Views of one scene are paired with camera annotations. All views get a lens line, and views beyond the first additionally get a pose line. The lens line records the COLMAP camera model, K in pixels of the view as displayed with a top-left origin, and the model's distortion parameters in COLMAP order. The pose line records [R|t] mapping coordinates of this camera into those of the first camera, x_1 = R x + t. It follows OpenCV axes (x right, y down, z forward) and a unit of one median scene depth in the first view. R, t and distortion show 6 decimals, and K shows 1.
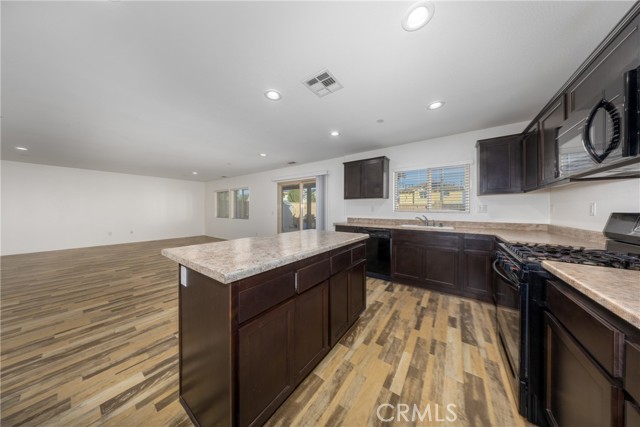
lens RADIAL K [[186.0, 0, 315.1], [0, 186.0, 210.5], [0, 0, 1]] dist [0.004360, 0.000177]
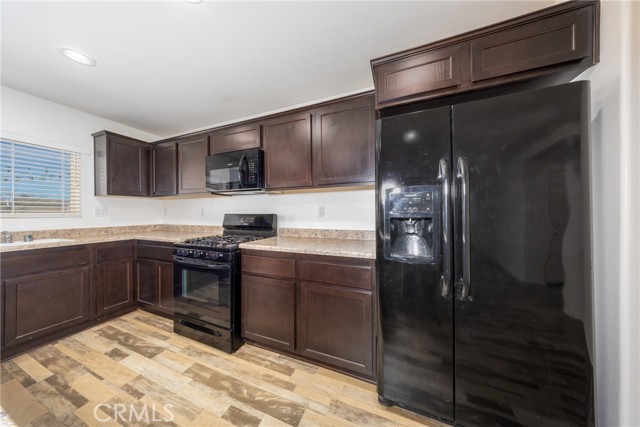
lens RADIAL K [[186.0, 0, 321.0], [0, 186.0, 213.0], [0, 0, 1]] dist [0.004360, 0.000177]
pose [[-0.257933, -0.005296, 0.966148, -0.227295], [0.006594, 0.999952, 0.007242, -0.002942], [-0.966140, 0.008239, -0.257886, 0.329311]]
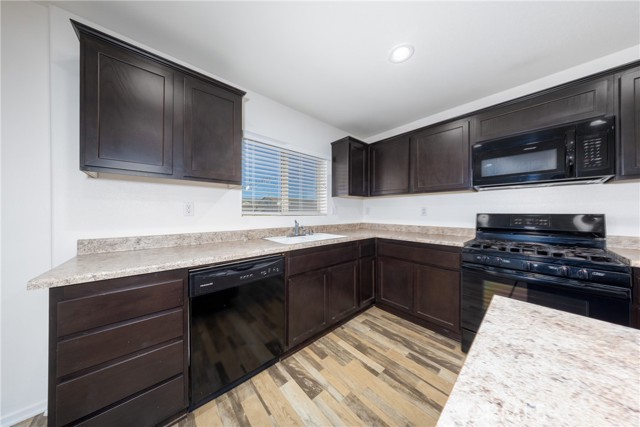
lens RADIAL K [[186.0, 0, 321.1], [0, 186.0, 212.0], [0, 0, 1]] dist [0.004360, 0.000177]
pose [[0.184625, -0.003287, 0.982804, -0.059183], [0.001588, 0.999994, 0.003046, -0.005507], [-0.982808, 0.000998, 0.184629, 1.136470]]
